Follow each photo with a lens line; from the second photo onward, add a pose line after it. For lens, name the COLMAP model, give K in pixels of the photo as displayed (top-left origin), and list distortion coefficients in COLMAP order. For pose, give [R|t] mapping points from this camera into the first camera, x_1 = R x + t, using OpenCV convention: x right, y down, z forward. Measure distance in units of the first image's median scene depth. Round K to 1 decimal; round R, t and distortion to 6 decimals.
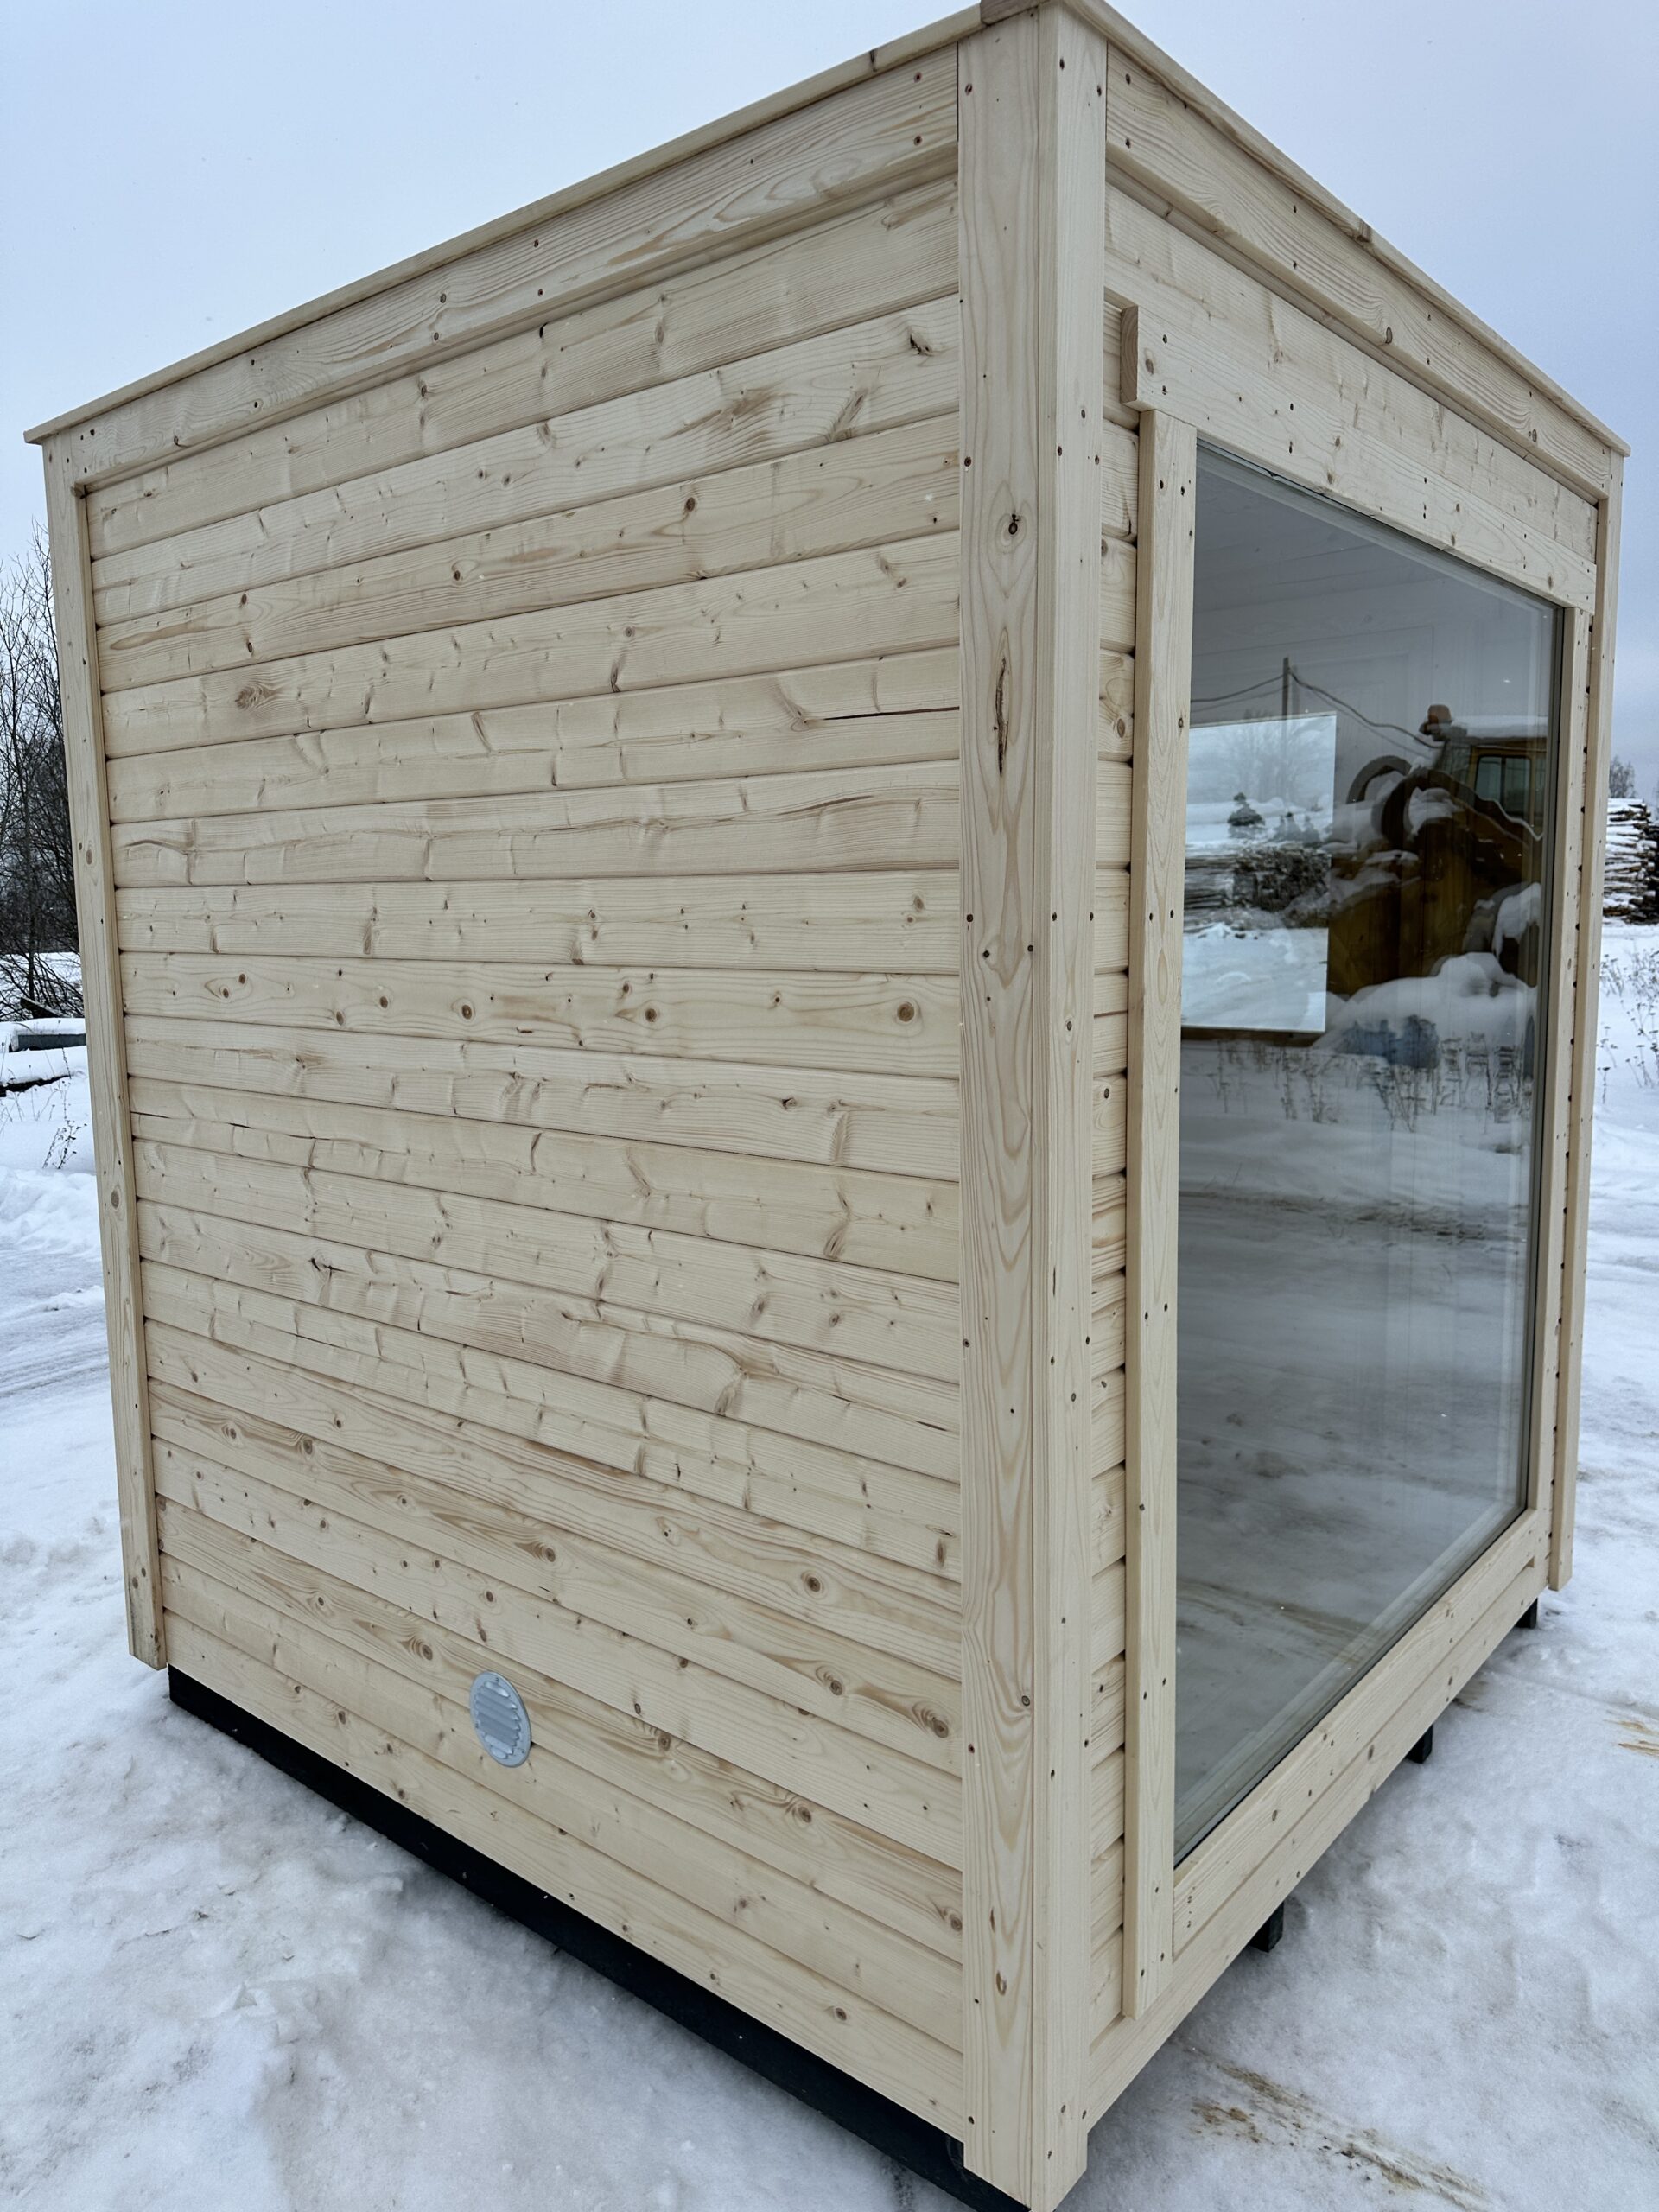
lens RADIAL K [[1544.8, 0, 827.1], [0, 1544.8, 1100.8], [0, 0, 1]] dist [0.055121, -0.064509]
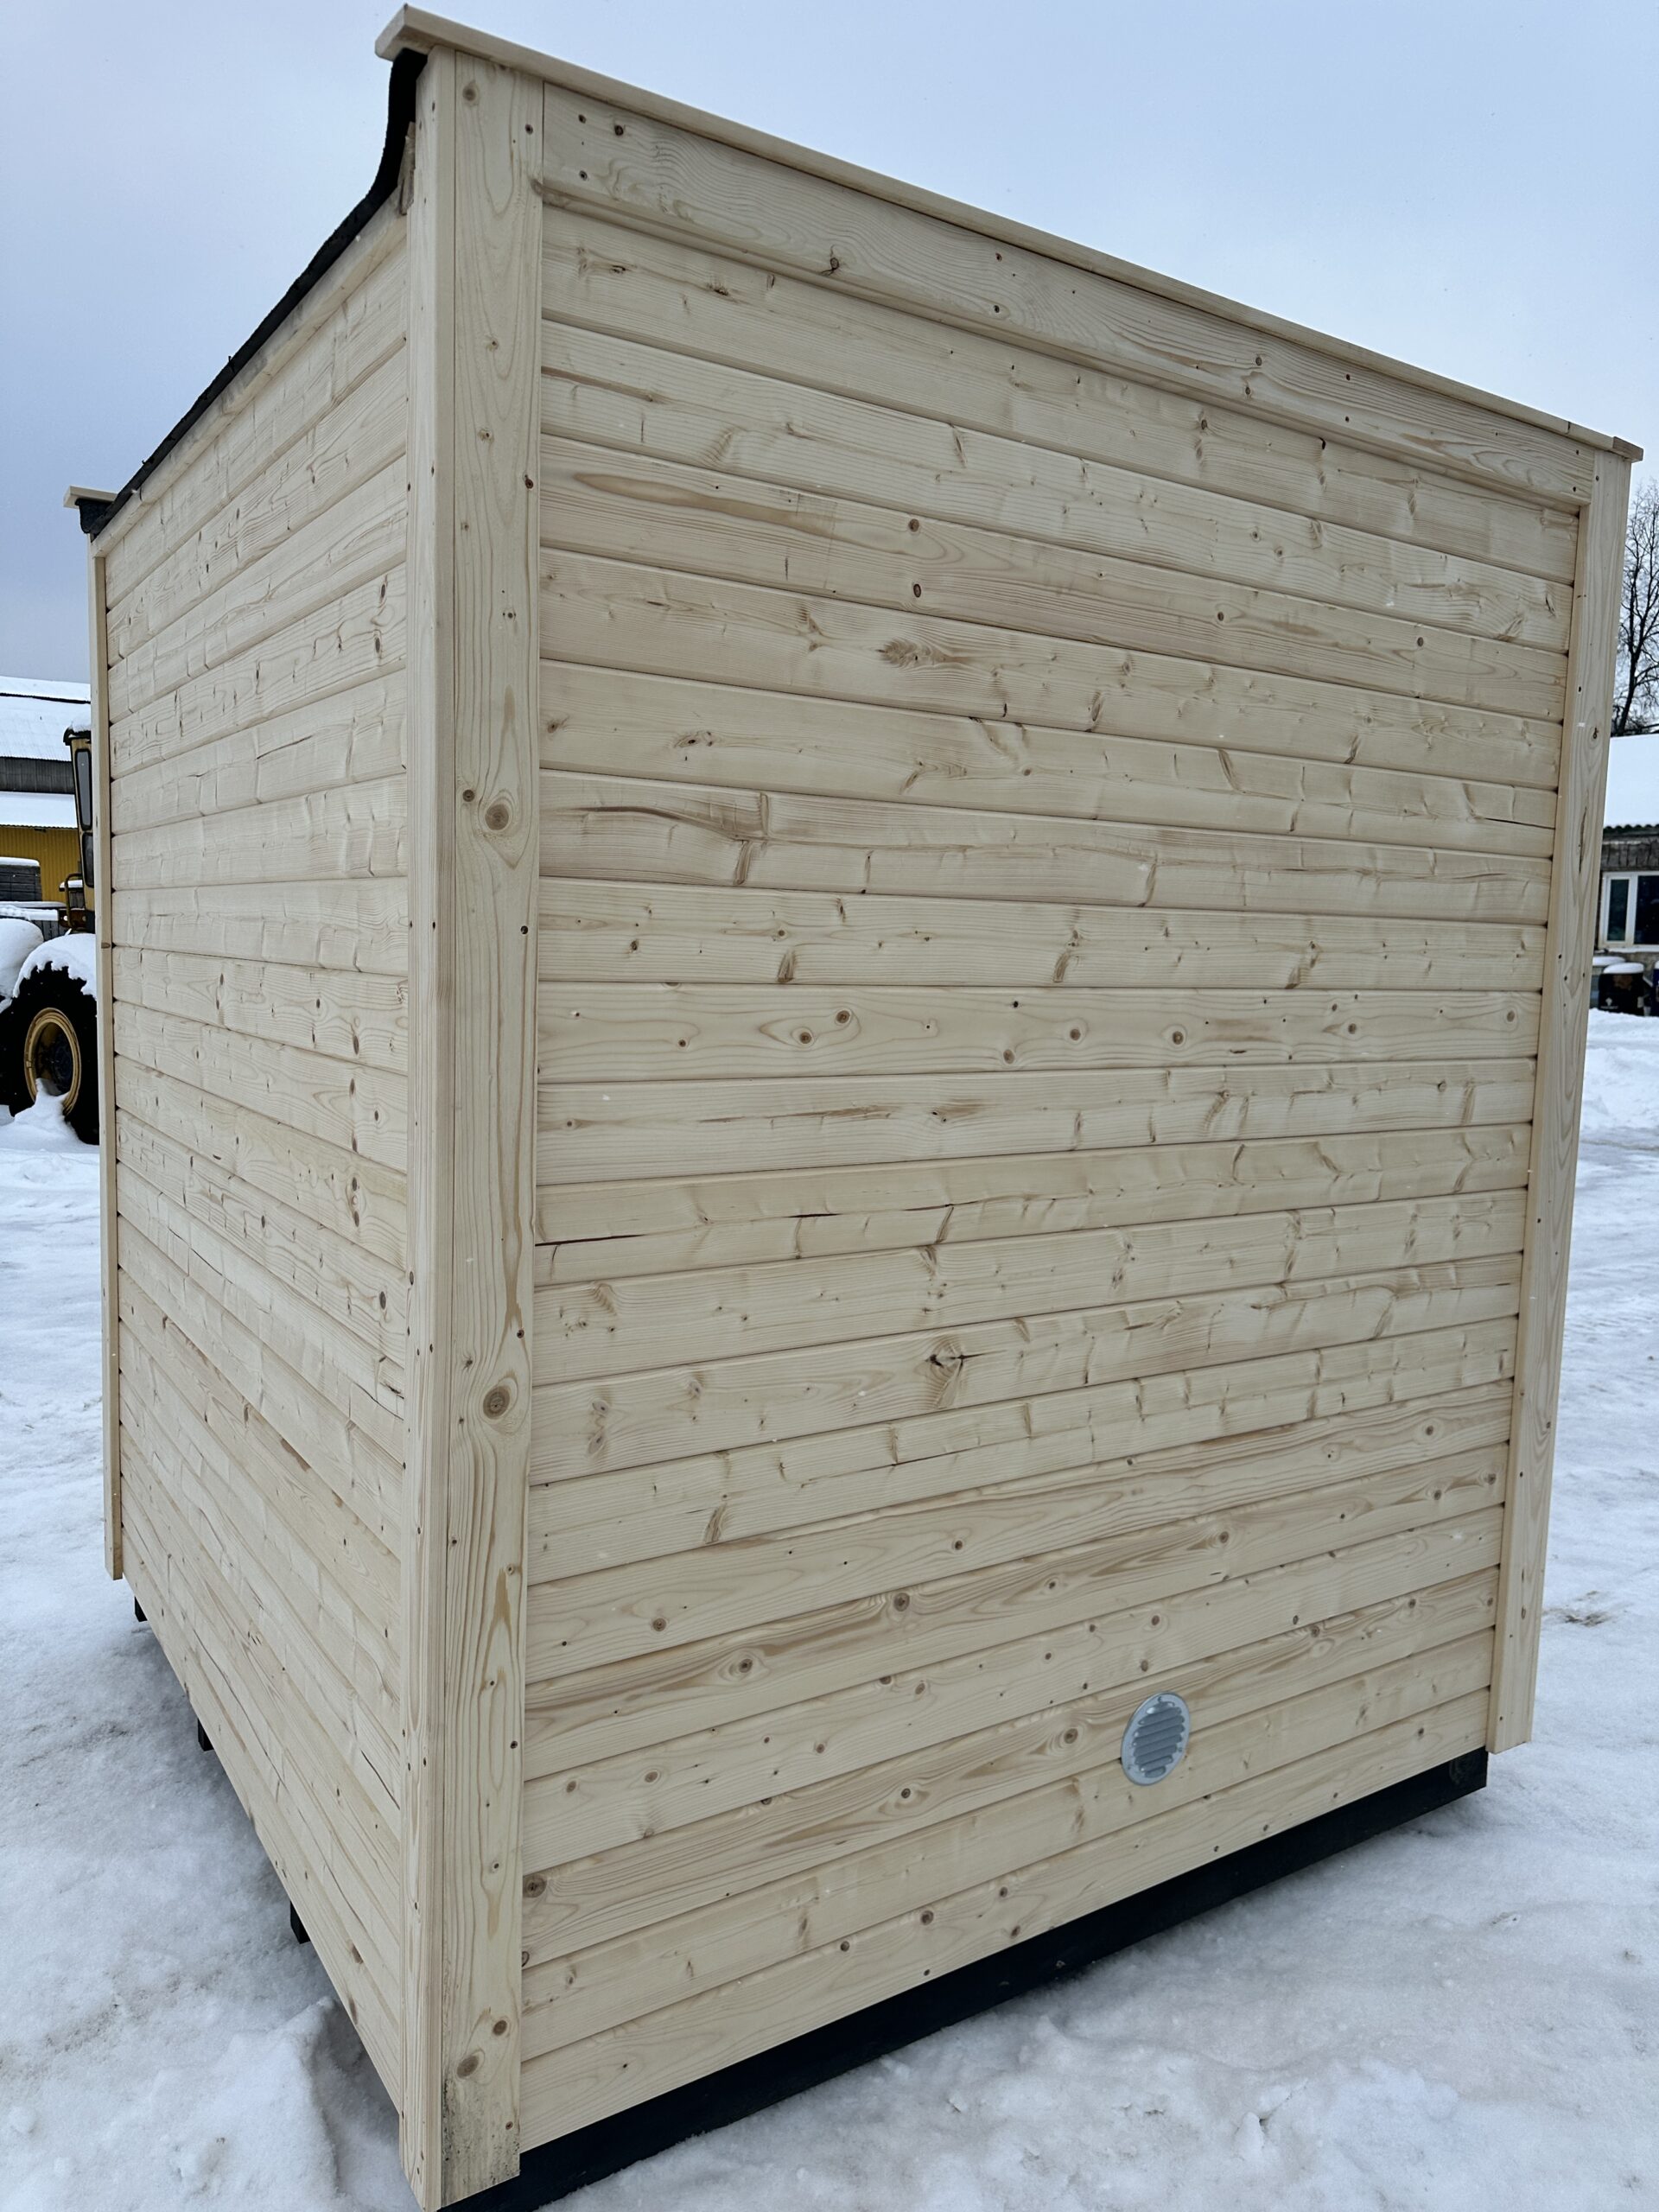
lens RADIAL K [[1544.8, 0, 817.1], [0, 1544.8, 1105.4], [0, 0, 1]] dist [0.055121, -0.064509]
pose [[0.296074, -0.076477, 0.952098, -1.348294], [0.092906, 0.994369, 0.050981, -0.092319], [-0.950636, 0.073362, 0.301512, 0.979089]]
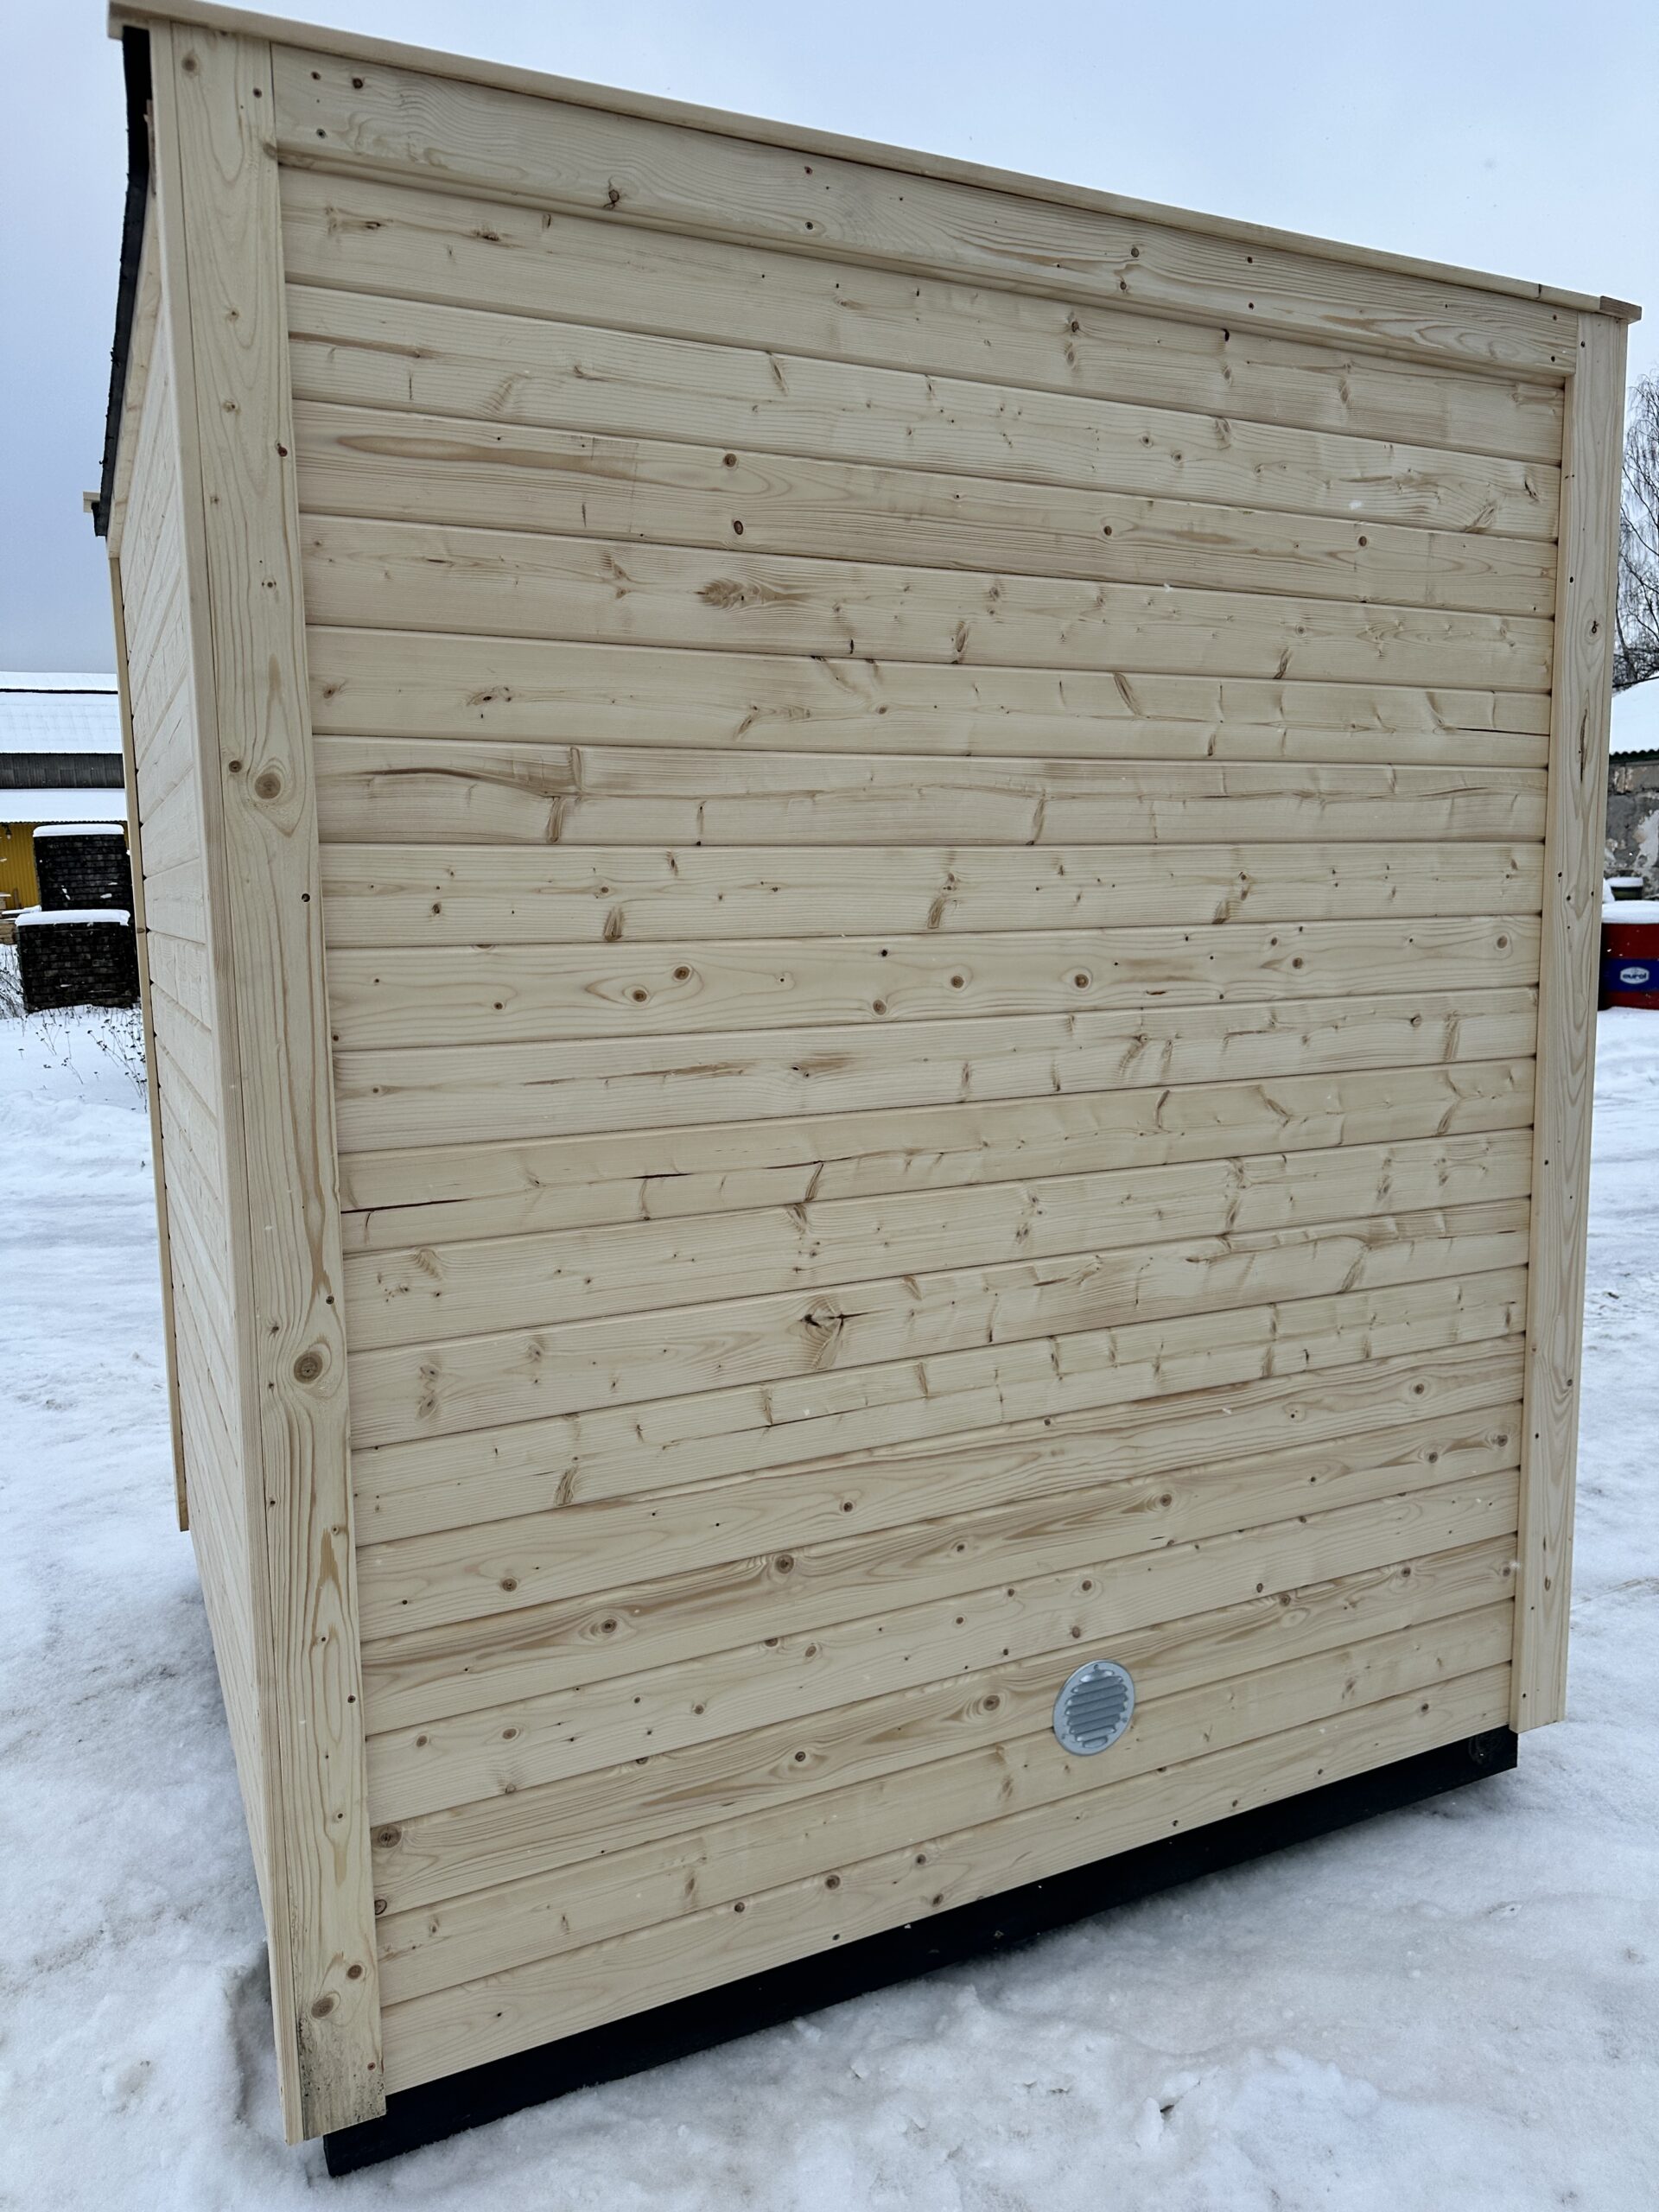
lens RADIAL K [[1544.8, 0, 819.6], [0, 1544.8, 1101.1], [0, 0, 1]] dist [0.055121, -0.064509]
pose [[0.423225, -0.109686, 0.899361, -1.249765], [0.130059, 0.989719, 0.059502, -0.065384], [-0.896641, 0.091787, 0.433139, 0.781429]]
